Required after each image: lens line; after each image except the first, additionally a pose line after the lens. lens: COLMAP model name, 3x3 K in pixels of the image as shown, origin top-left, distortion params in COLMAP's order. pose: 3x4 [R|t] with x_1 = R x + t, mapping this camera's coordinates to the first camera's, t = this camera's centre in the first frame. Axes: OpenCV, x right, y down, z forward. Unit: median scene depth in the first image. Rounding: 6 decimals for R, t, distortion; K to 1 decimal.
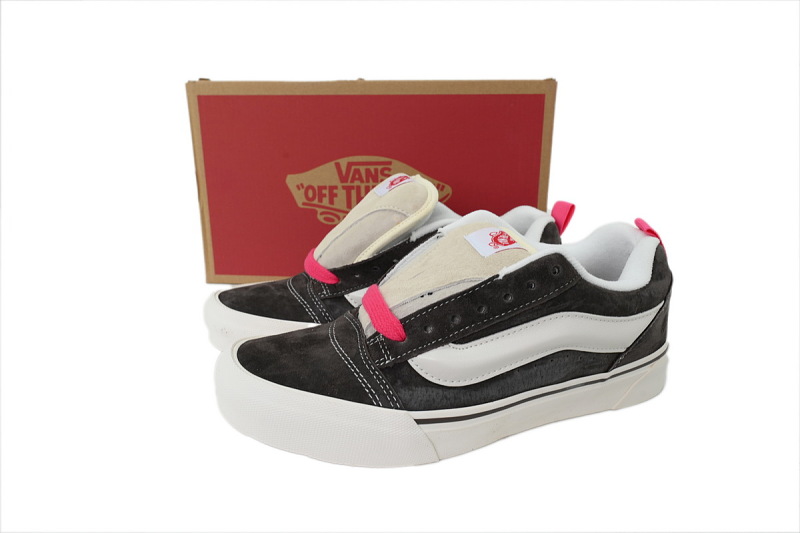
lens RADIAL K [[607.3, 0, 400.0], [0, 607.3, 266.5], [0, 0, 1]] dist [0.006325, -0.000206]
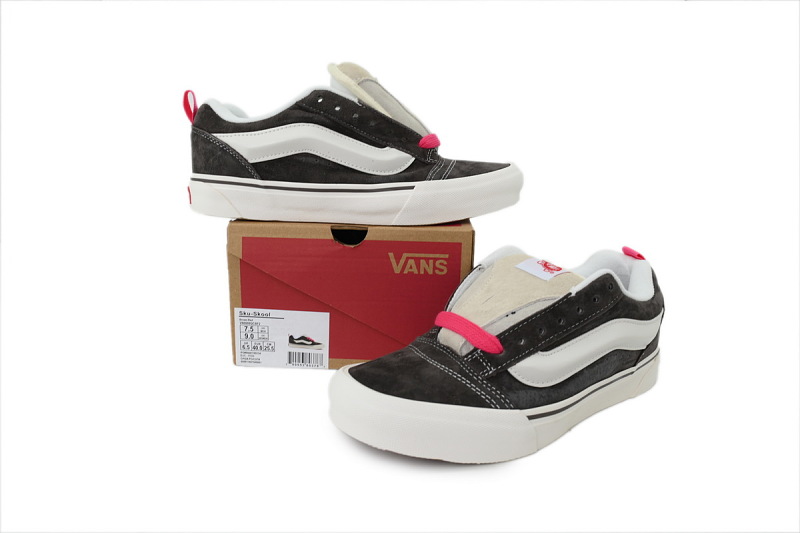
lens RADIAL K [[607.3, 0, 400.0], [0, 607.3, 266.5], [0, 0, 1]] dist [0.006325, -0.000206]
pose [[0.958820, -0.048816, 0.279787, -0.518048], [0.069701, 0.995436, -0.065186, 0.016586], [-0.275328, 0.082003, 0.957847, -0.106334]]
